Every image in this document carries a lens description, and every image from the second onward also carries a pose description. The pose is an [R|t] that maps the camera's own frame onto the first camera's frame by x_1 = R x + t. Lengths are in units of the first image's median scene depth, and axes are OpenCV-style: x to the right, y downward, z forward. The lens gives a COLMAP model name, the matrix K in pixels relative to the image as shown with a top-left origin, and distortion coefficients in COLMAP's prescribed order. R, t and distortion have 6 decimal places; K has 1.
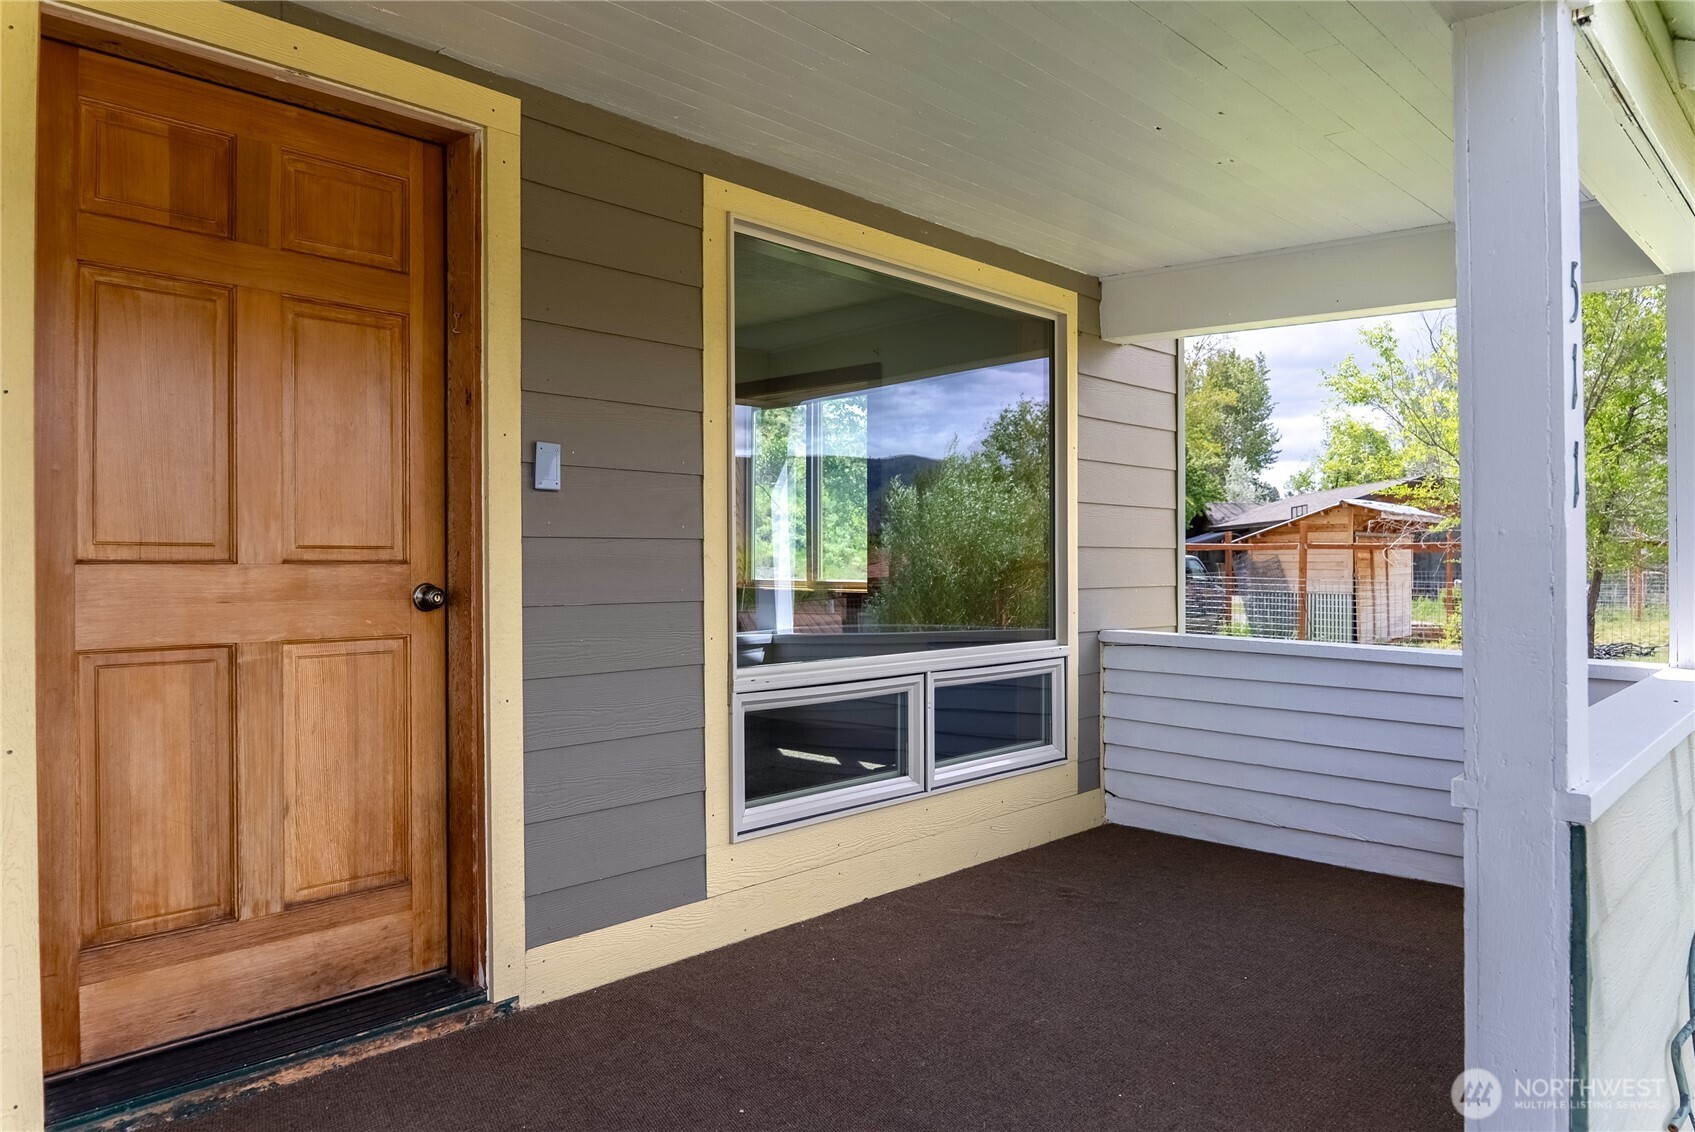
lens RADIAL K [[1158.1, 0, 859.7], [0, 1158.1, 561.2], [0, 0, 1]] dist [-0.017294, -0.003084]
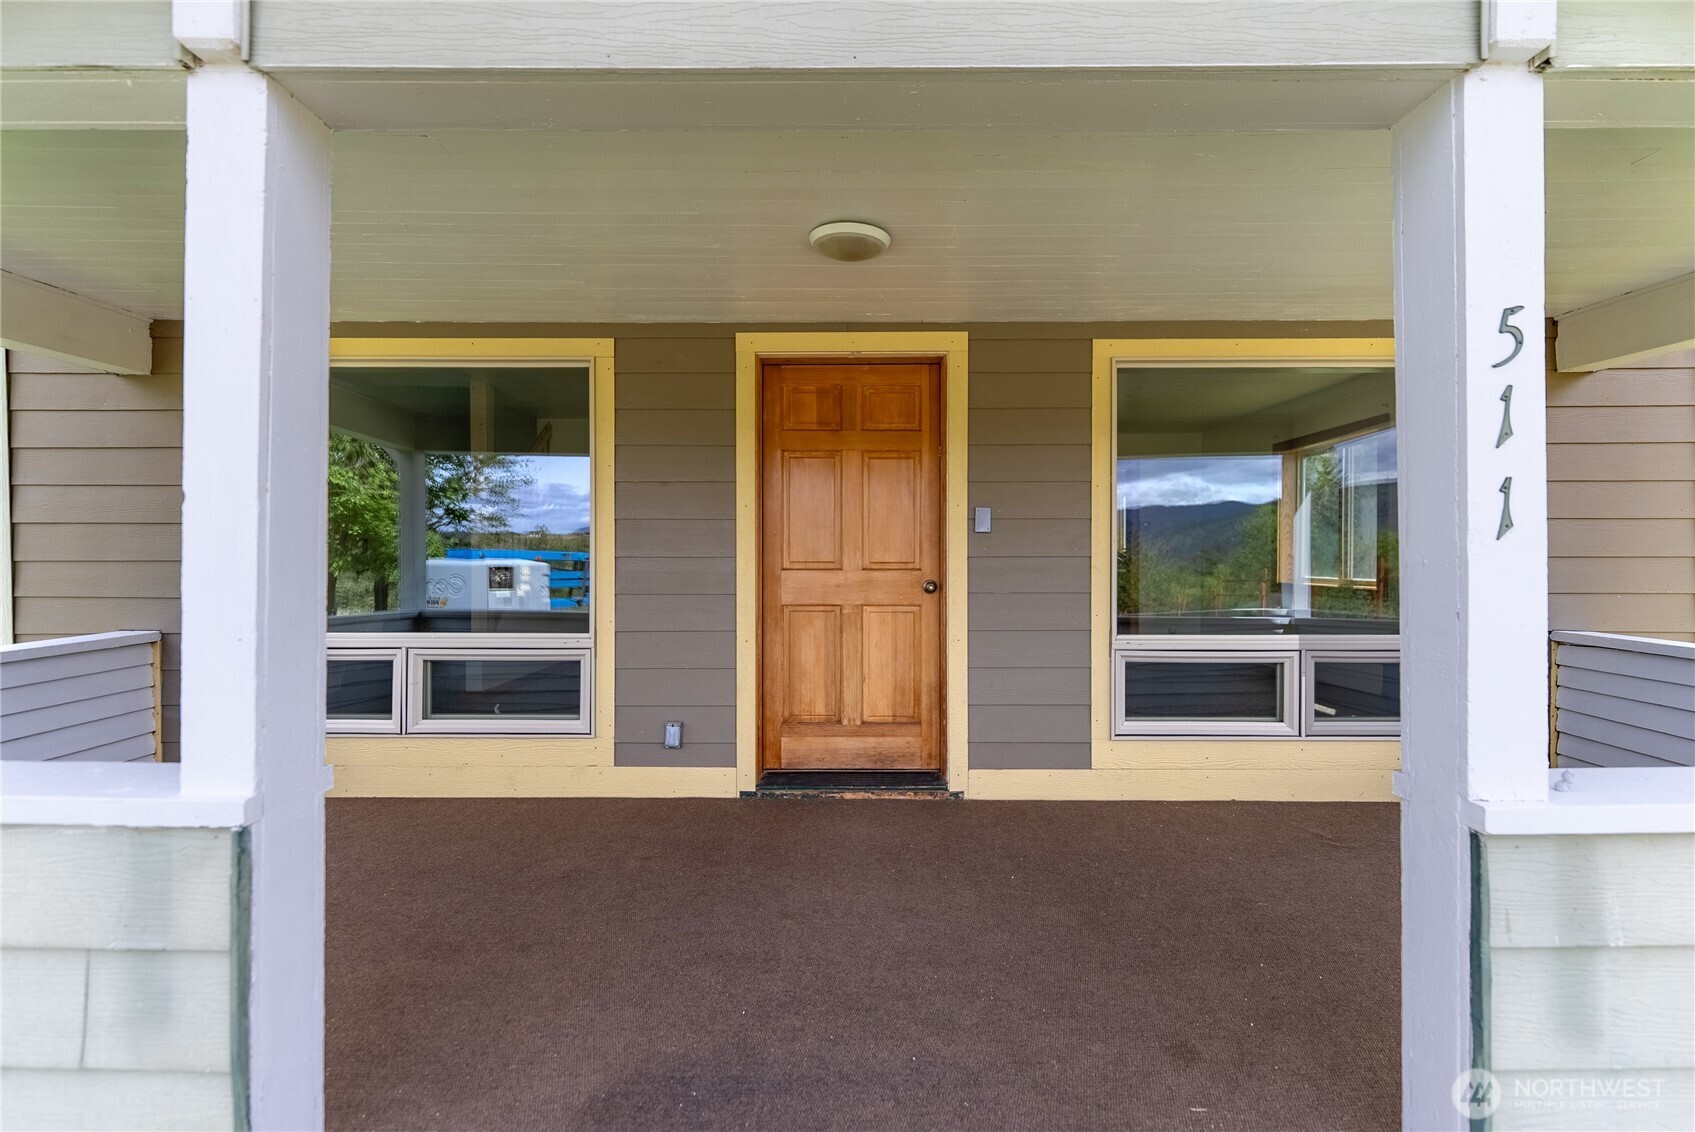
lens RADIAL K [[694.9, 0, 861.5], [0, 694.9, 561.9], [0, 0, 1]] dist [-0.001222, -0.001643]
pose [[0.669322, 0.003856, -0.742963, 0.469063], [0.000104, 0.999986, 0.005283, -0.019553], [0.742973, -0.003613, 0.669312, 0.084796]]
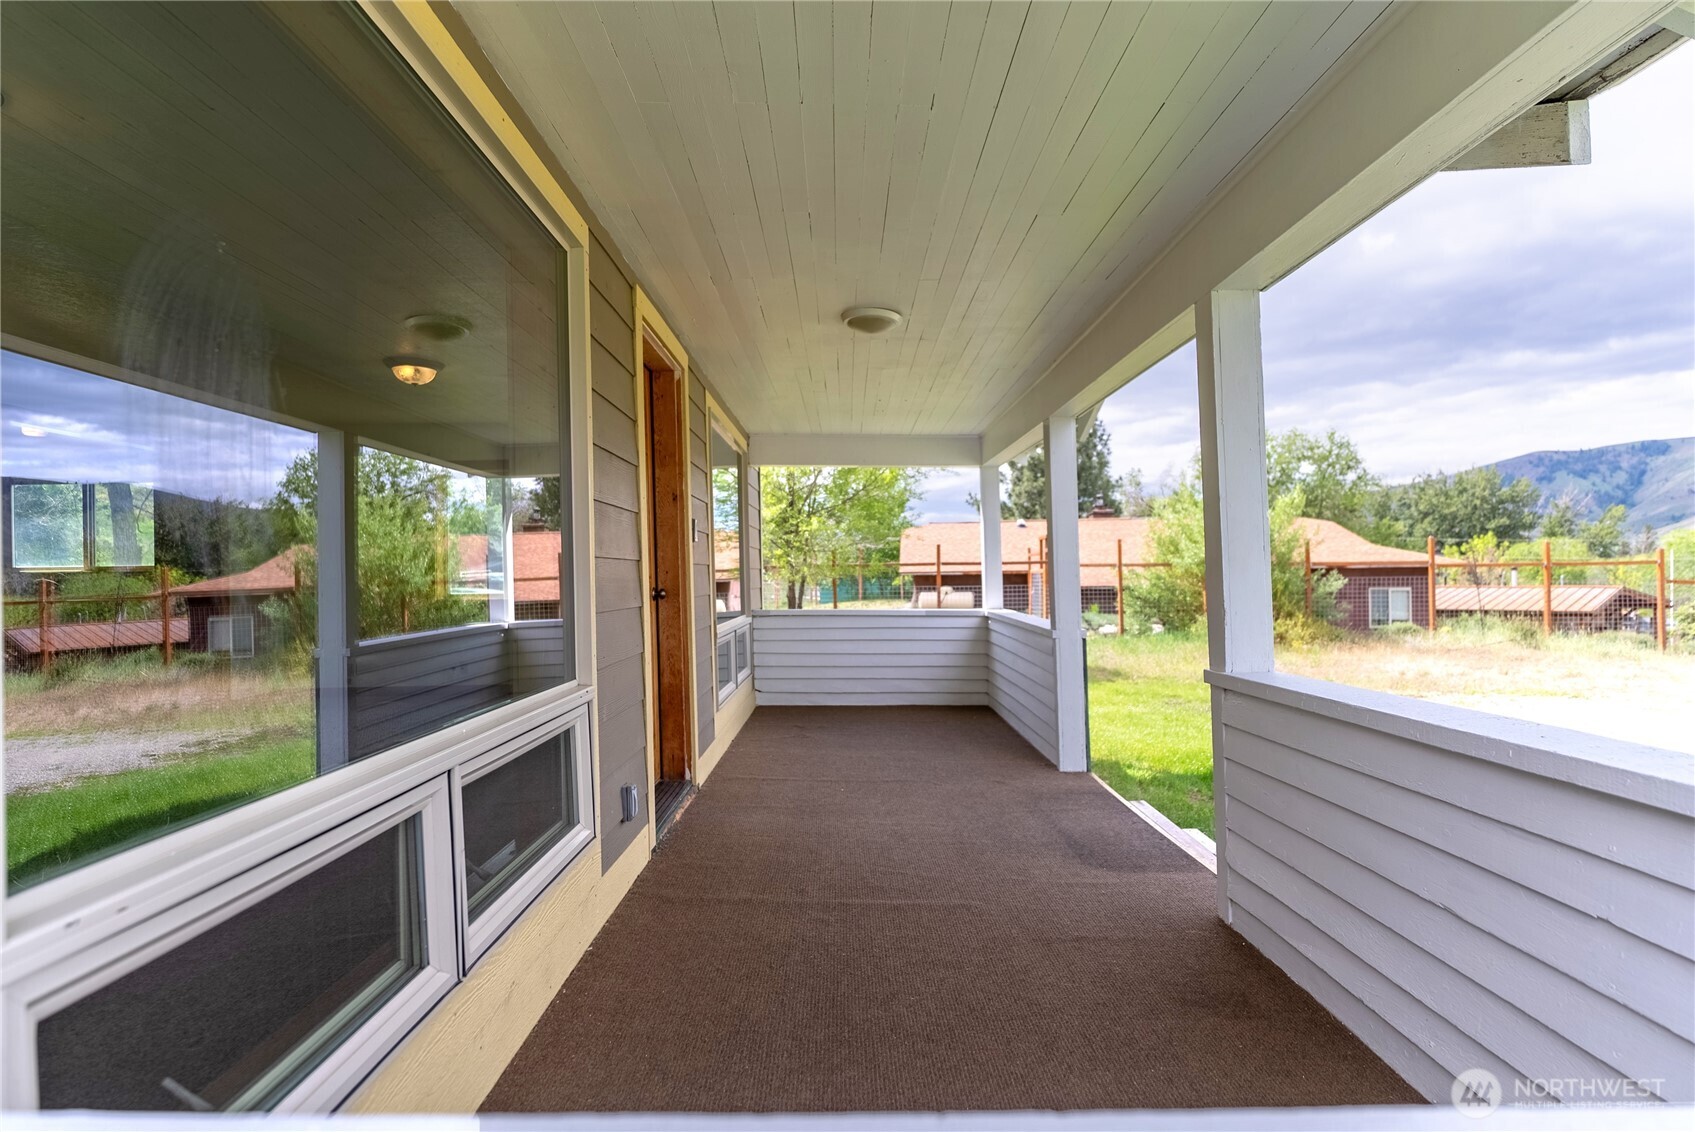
lens RADIAL K [[839.8, 0, 840.3], [0, 839.8, 563.0], [0, 0, 1]] dist [0.000686, 0.000340]
pose [[0.739321, -0.003081, 0.673346, -1.220340], [0.017639, 0.999735, -0.014792, 0.004611], [-0.673122, 0.022813, 0.739179, -0.339293]]
